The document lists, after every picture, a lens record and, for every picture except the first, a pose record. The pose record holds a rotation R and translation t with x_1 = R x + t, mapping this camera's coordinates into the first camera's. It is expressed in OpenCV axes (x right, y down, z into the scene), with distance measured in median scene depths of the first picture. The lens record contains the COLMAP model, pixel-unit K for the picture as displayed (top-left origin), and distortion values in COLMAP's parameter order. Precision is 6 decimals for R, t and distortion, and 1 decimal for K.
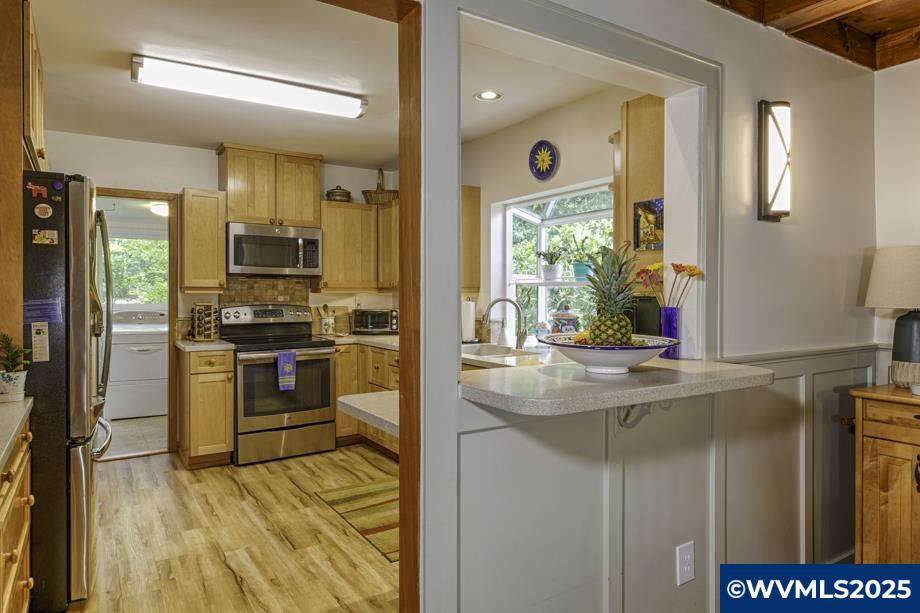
lens RADIAL K [[589.1, 0, 465.3], [0, 589.1, 302.4], [0, 0, 1]] dist [-0.003263, 0.005570]
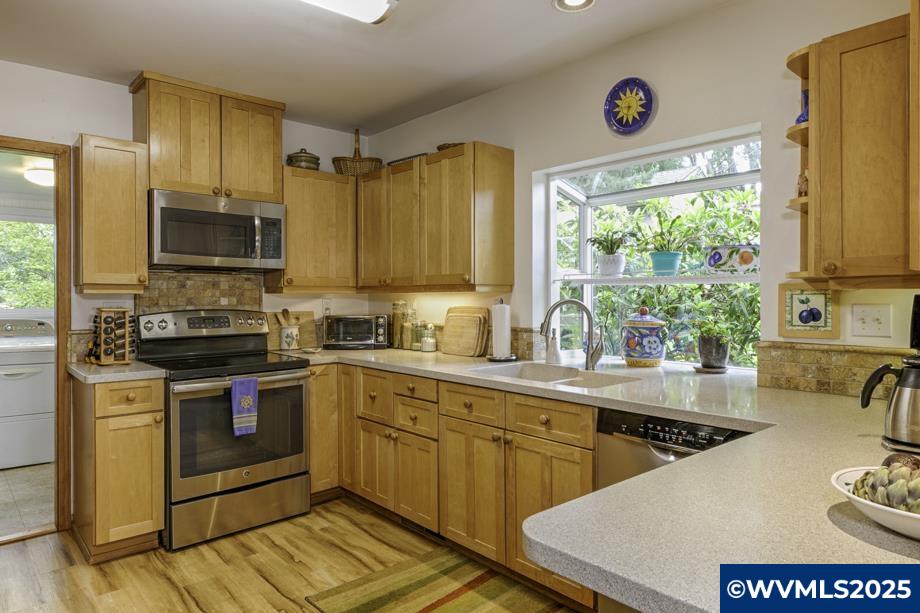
lens RADIAL K [[589.1, 0, 454.5], [0, 589.1, 304.9], [0, 0, 1]] dist [-0.003263, 0.005570]
pose [[0.989541, -0.003961, 0.144199, -0.154775], [0.003921, 0.999992, 0.000564, -0.001404], [-0.144201, 0.000007, 0.989548, 0.276319]]
